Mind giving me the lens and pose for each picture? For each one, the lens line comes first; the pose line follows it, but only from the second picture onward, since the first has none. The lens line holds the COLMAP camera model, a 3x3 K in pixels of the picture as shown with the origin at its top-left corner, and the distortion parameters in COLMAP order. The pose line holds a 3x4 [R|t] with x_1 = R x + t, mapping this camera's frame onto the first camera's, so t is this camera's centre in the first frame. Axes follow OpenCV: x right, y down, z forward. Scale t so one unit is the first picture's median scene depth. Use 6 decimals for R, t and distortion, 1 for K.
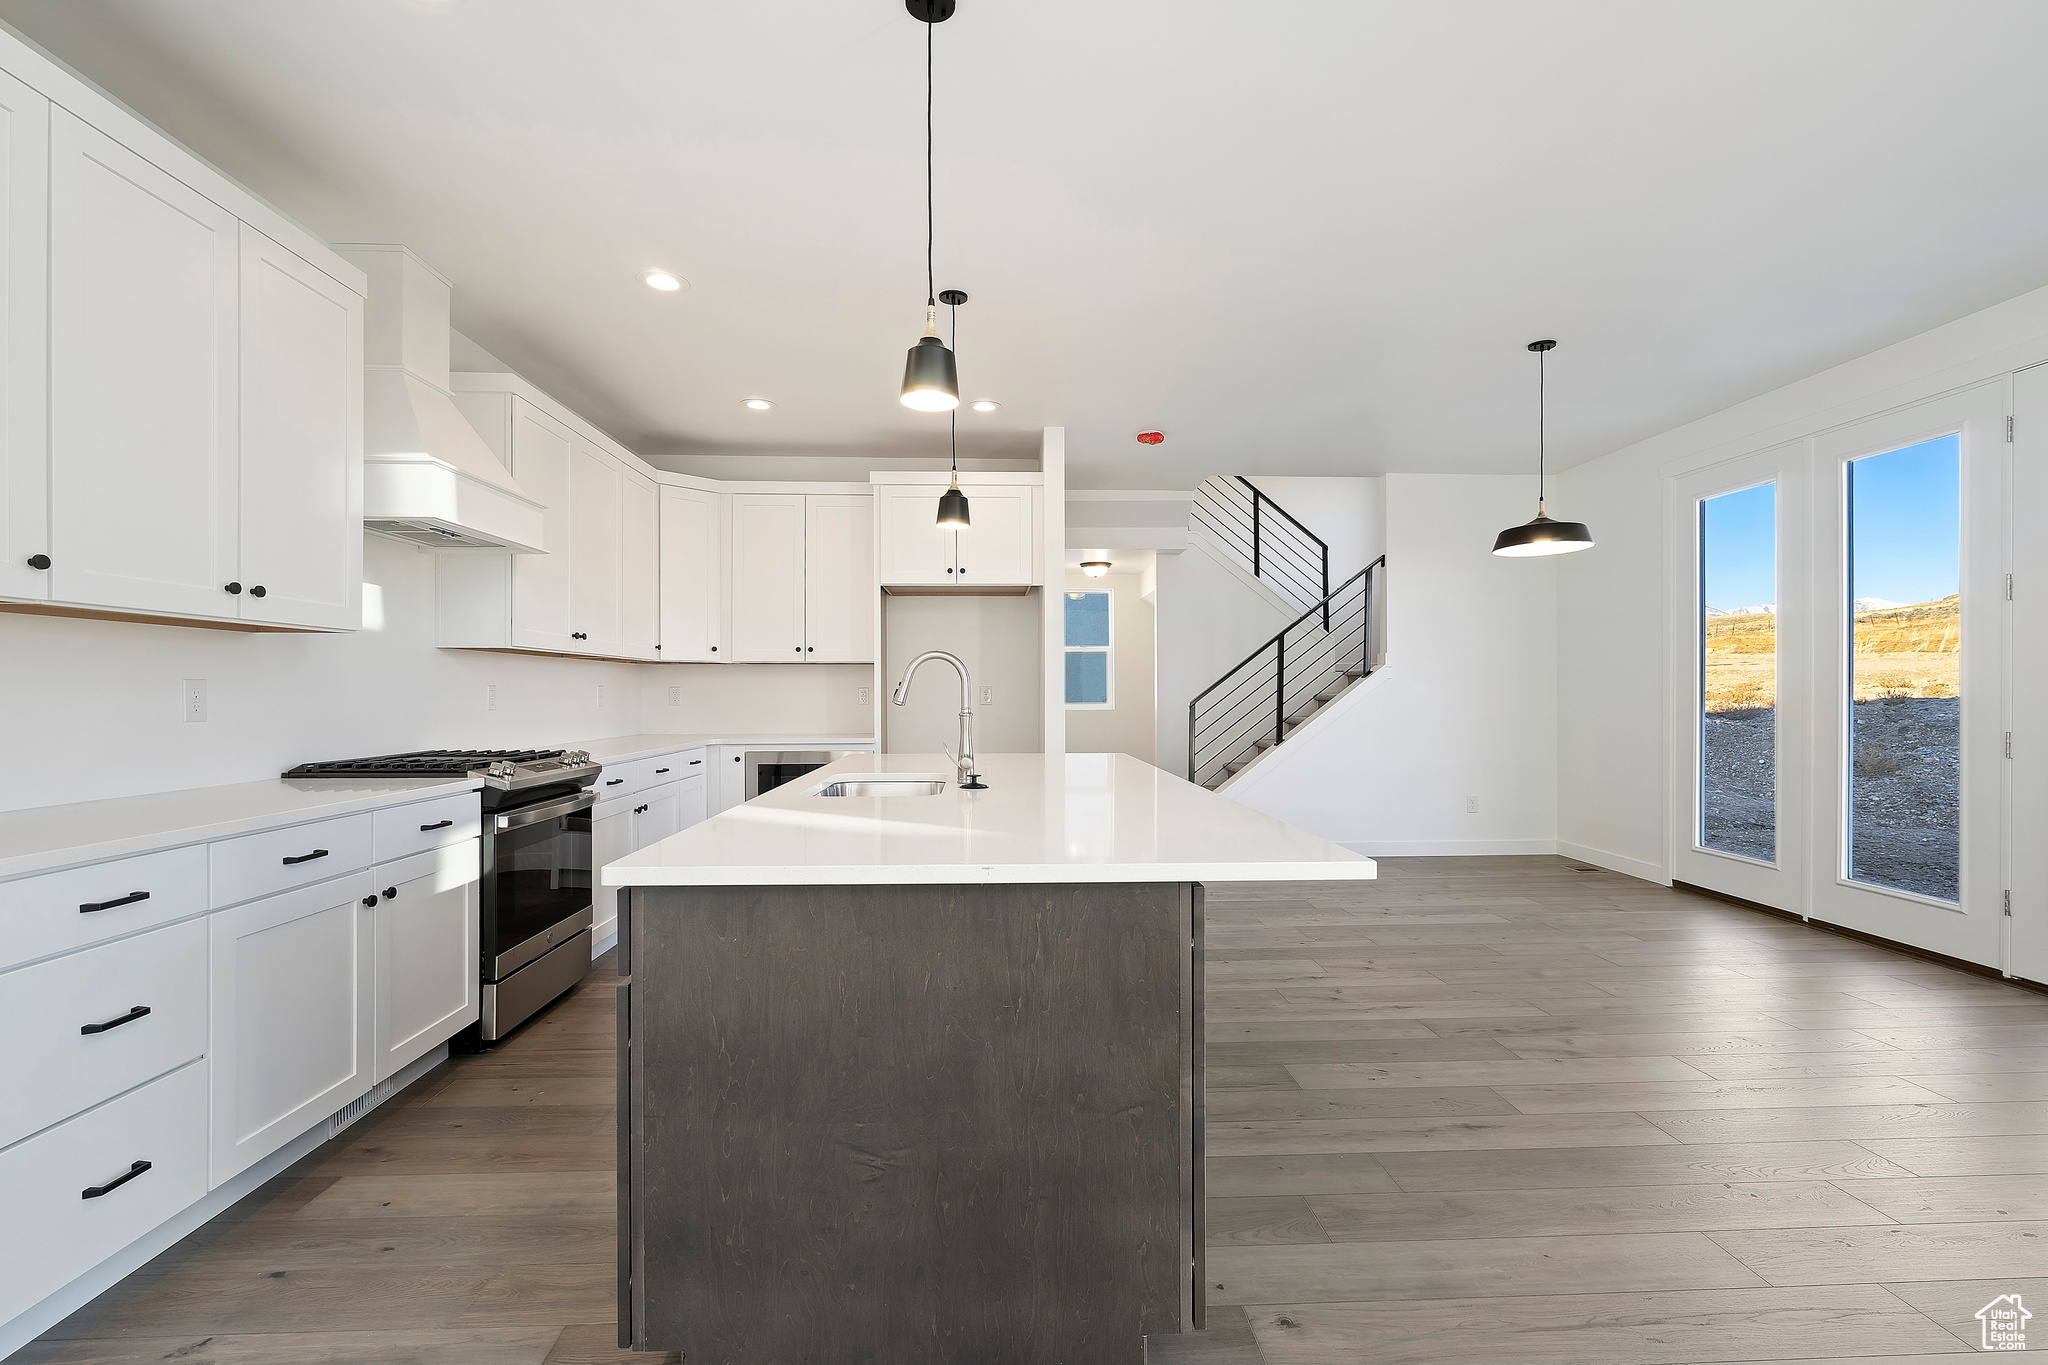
lens RADIAL K [[935.3, 0, 1029.2], [0, 935.3, 699.2], [0, 0, 1]] dist [-0.006910, 0.004453]
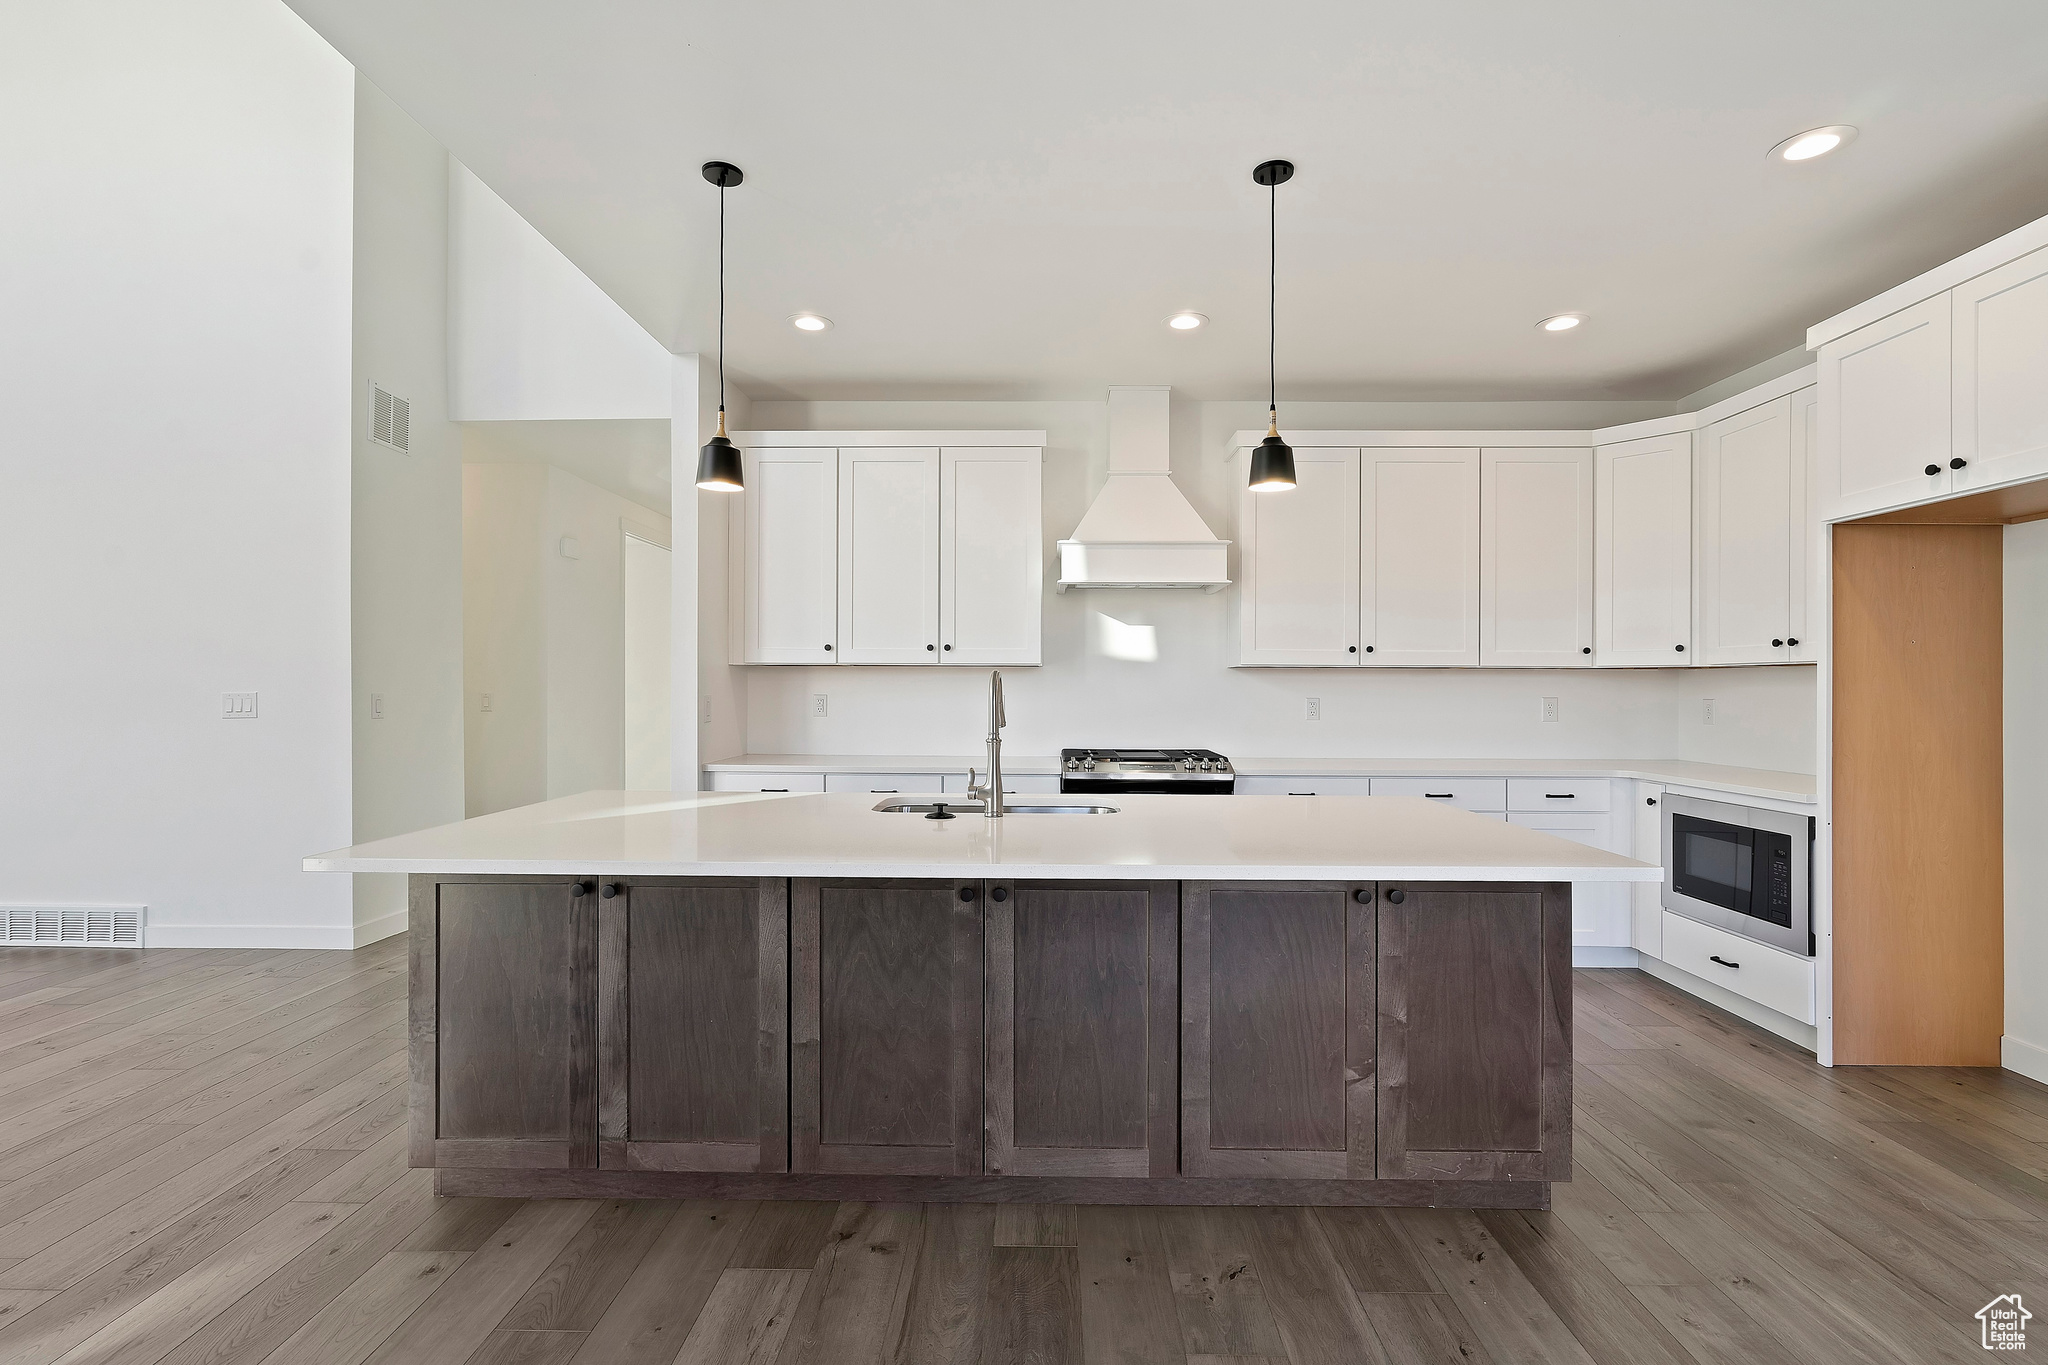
lens RADIAL K [[935.3, 0, 1026.9], [0, 935.3, 686.8], [0, 0, 1]] dist [-0.006910, 0.004453]
pose [[-0.060559, -0.000615, -0.998164, 0.719239], [-0.010452, 0.999945, 0.000018, -0.031858], [0.998110, 0.010434, -0.060562, 0.936051]]
